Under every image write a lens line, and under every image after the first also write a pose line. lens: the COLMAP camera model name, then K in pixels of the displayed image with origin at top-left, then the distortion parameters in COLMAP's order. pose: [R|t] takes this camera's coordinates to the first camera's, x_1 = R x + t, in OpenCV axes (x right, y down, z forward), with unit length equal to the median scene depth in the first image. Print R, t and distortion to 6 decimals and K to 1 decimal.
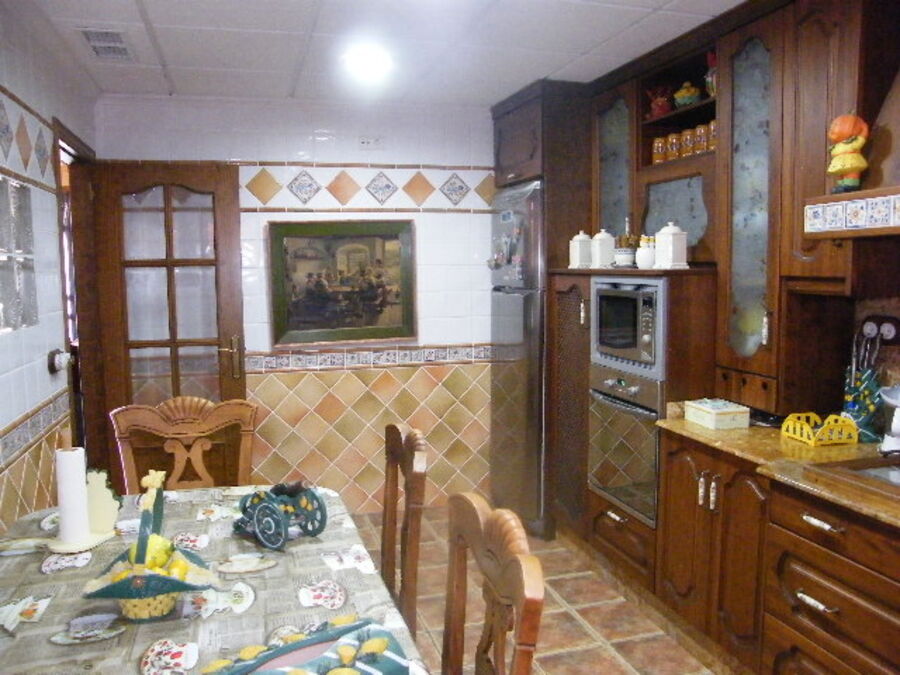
lens RADIAL K [[720.1, 0, 451.6], [0, 720.1, 337.1], [0, 0, 1]] dist [-0.135971, 0.110481]
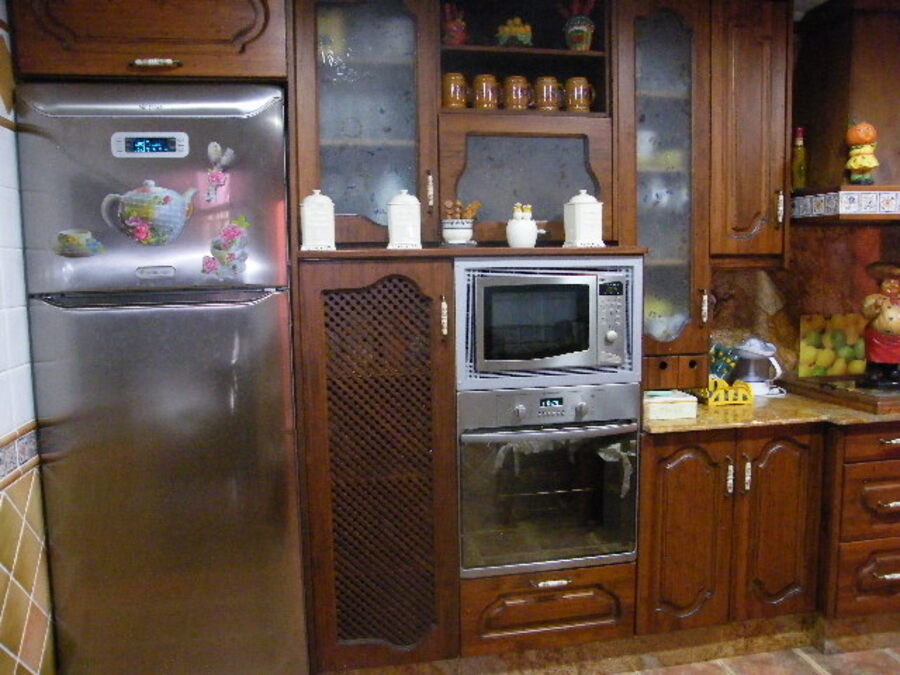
lens RADIAL K [[720.1, 0, 453.3], [0, 720.1, 336.5], [0, 0, 1]] dist [-0.135971, 0.110481]
pose [[0.113453, -0.084278, 0.989962, -0.631984], [0.114937, 0.990819, 0.071179, -0.085613], [-0.986873, 0.105708, 0.122098, 1.270325]]
